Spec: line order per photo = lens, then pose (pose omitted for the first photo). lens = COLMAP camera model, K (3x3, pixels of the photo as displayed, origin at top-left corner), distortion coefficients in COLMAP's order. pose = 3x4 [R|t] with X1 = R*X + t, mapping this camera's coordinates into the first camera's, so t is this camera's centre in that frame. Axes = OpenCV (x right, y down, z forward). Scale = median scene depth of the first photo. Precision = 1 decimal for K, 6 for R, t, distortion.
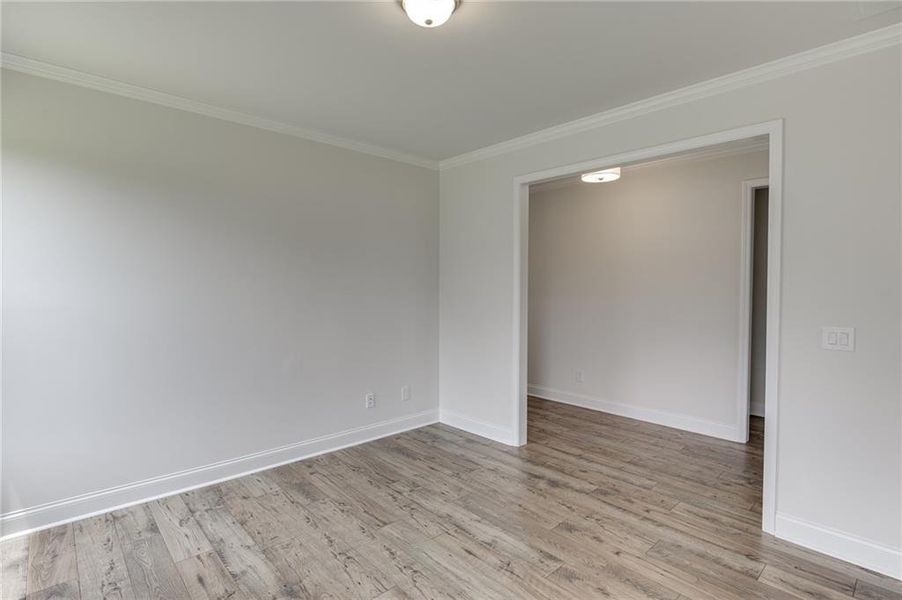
lens RADIAL K [[444.1, 0, 449.7], [0, 444.1, 294.7], [0, 0, 1]] dist [-0.011106, -0.000176]
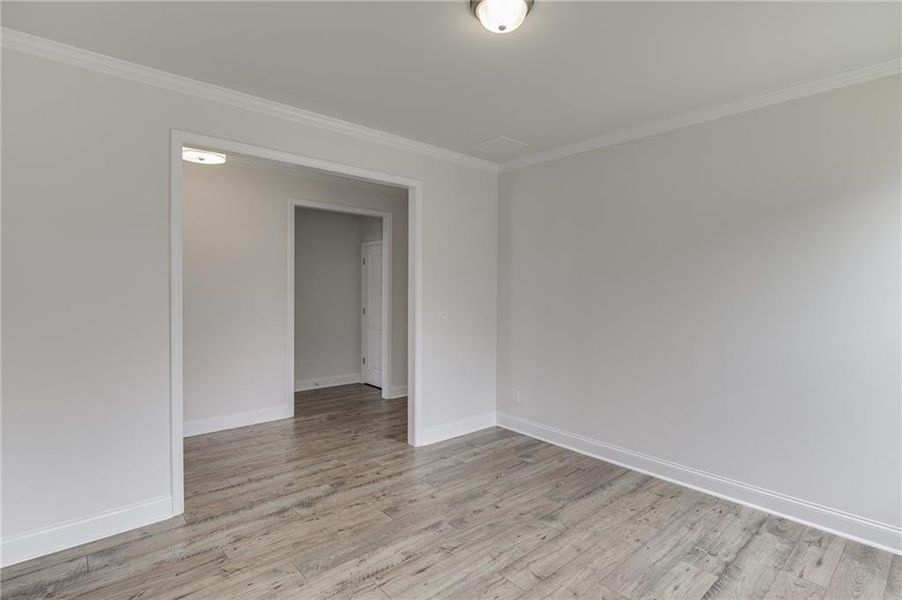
lens RADIAL K [[444.1, 0, 449.7], [0, 444.1, 294.7], [0, 0, 1]] dist [-0.011106, -0.000176]
pose [[0.025551, -0.020762, 0.999458, -0.658698], [0.014154, 0.999692, 0.020405, -0.018503], [-0.999573, 0.013625, 0.025837, 0.675806]]
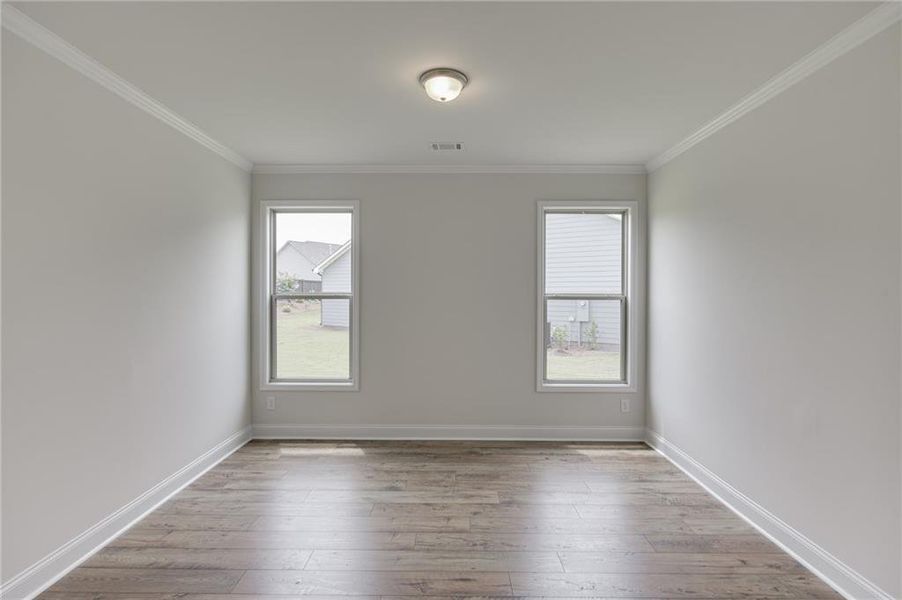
lens RADIAL K [[444.1, 0, 449.7], [0, 444.1, 294.7], [0, 0, 1]] dist [-0.011106, -0.000176]
pose [[-0.683628, -0.001622, -0.729829, 0.560711], [-0.020827, 0.999634, 0.017287, -0.029778], [0.729534, 0.027018, -0.683411, 1.194733]]
